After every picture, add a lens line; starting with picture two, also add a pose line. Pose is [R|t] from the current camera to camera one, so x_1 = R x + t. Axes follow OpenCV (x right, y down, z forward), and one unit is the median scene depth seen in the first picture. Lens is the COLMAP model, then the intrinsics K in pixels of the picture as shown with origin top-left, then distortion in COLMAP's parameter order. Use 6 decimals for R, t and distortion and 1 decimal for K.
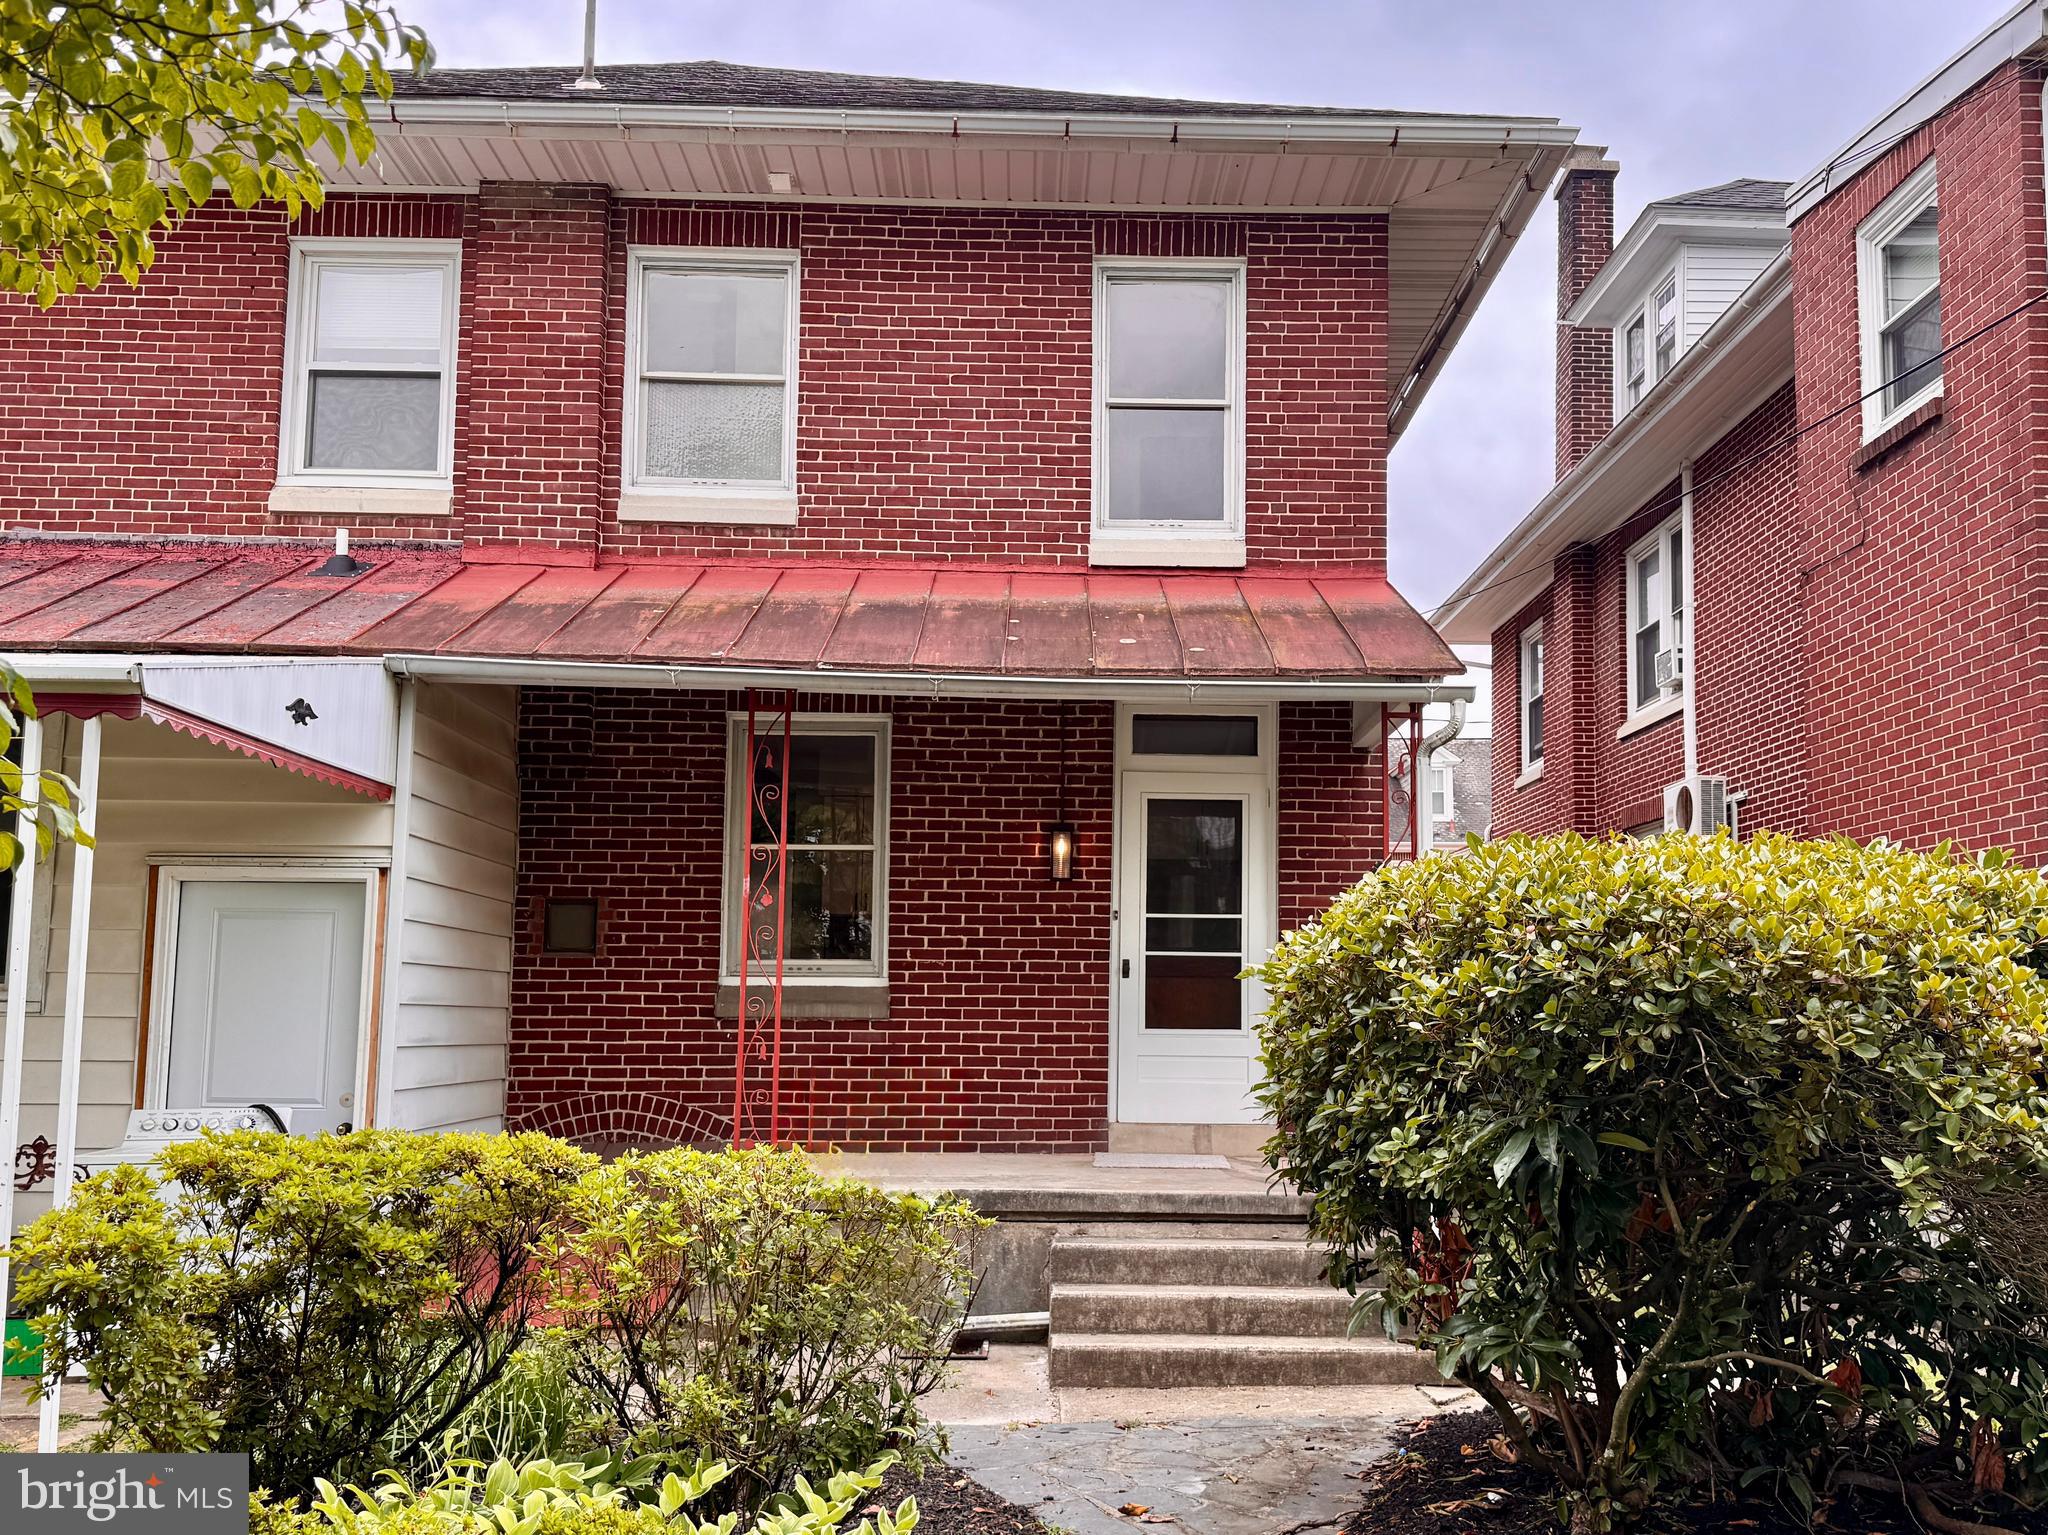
lens RADIAL K [[1814.4, 0, 1066.7], [0, 1814.4, 851.5], [0, 0, 1]] dist [0.203647, -0.532380]
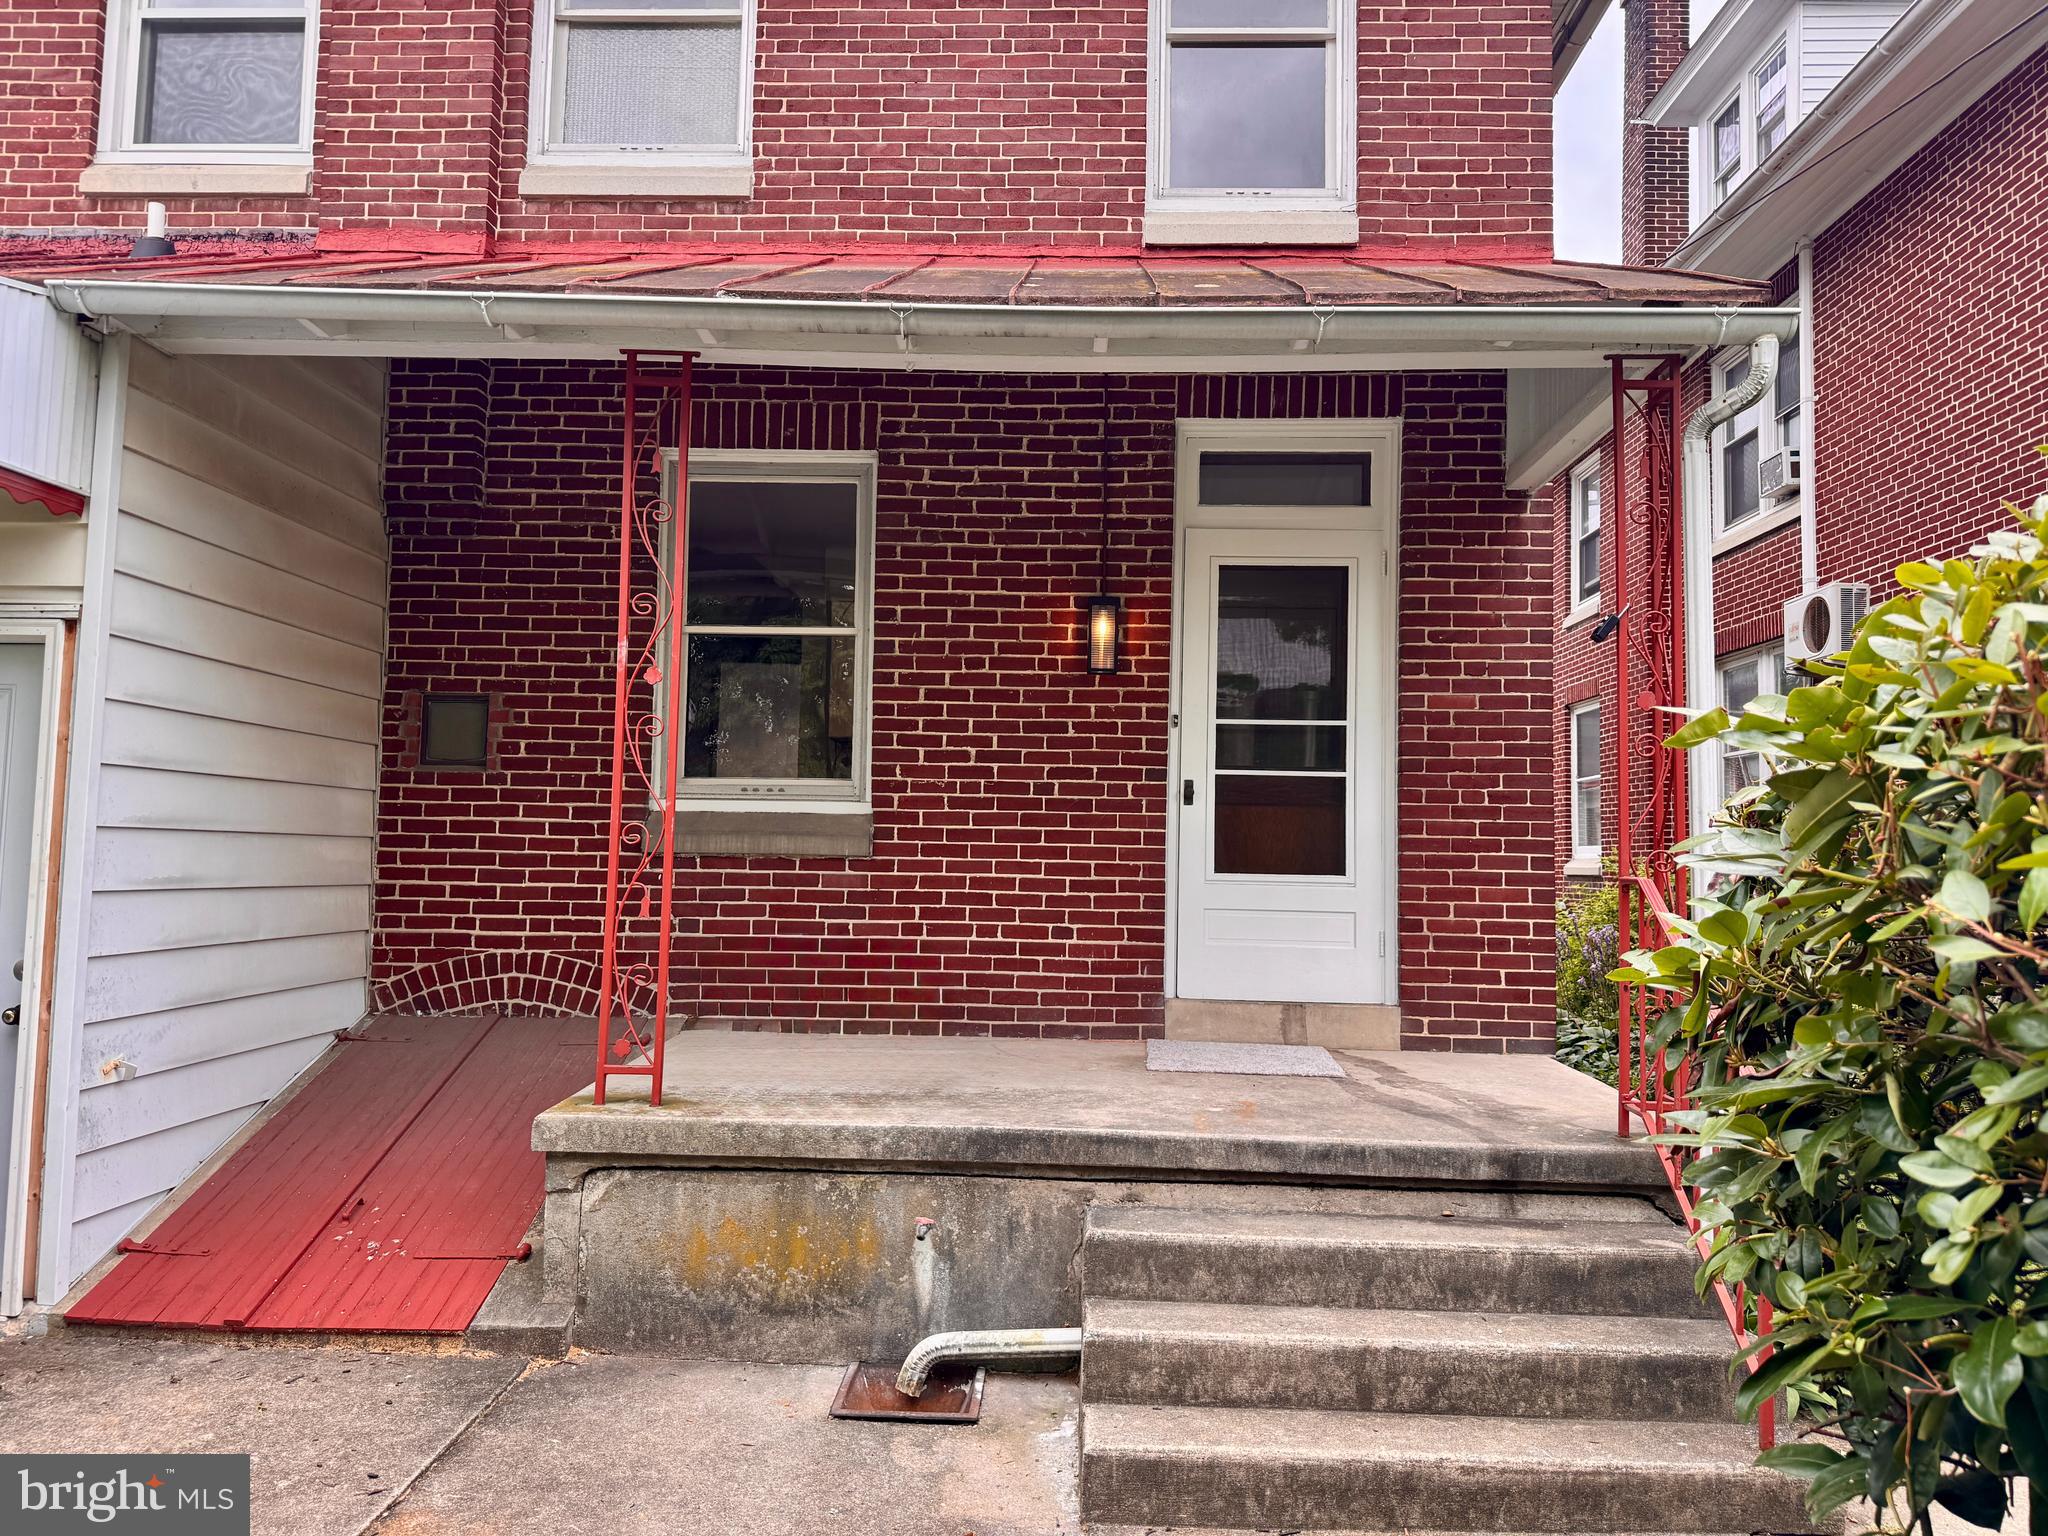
lens RADIAL K [[1438.3, 0, 1026.0], [0, 1438.3, 764.1], [0, 0, 1]] dist [0.146150, -0.263617]
pose [[0.998448, 0.004376, -0.055524, -0.001309], [-0.002792, 0.999588, 0.028567, 0.036494], [0.055626, -0.028367, 0.998049, 0.410403]]
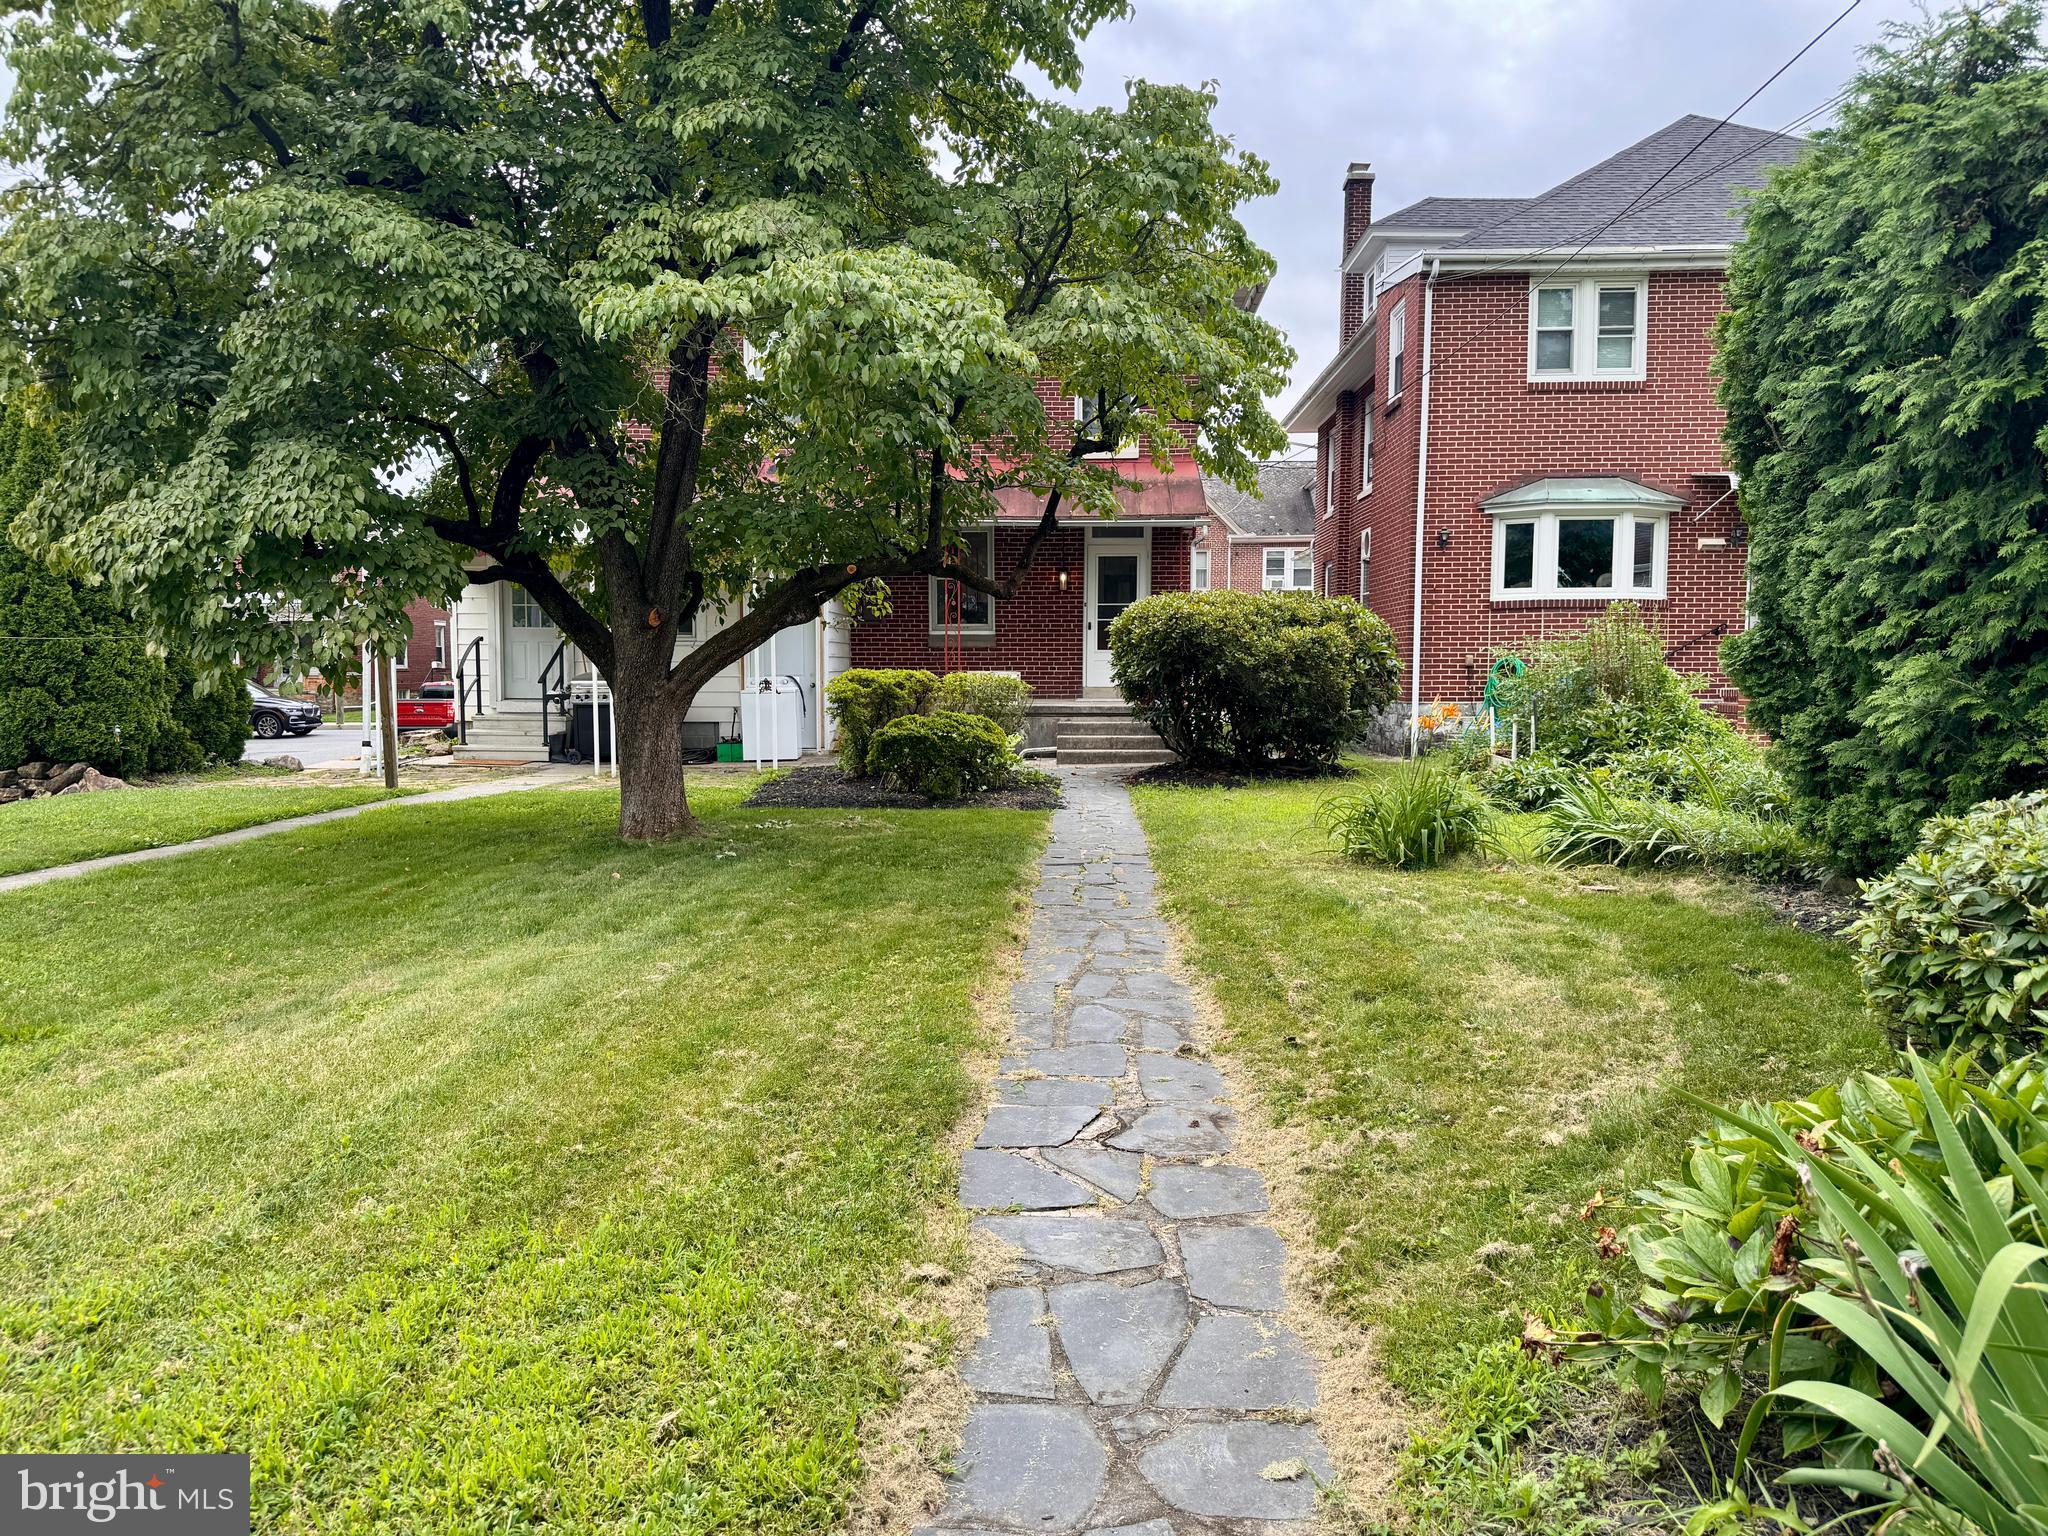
lens RADIAL K [[1438.3, 0, 1026.0], [0, 1438.3, 764.1], [0, 0, 1]] dist [0.146150, -0.263617]
pose [[0.998669, -0.007685, -0.050997, 0.044963], [0.015928, 0.986454, 0.163263, -0.073516], [0.049051, -0.163858, 0.985264, -0.993485]]
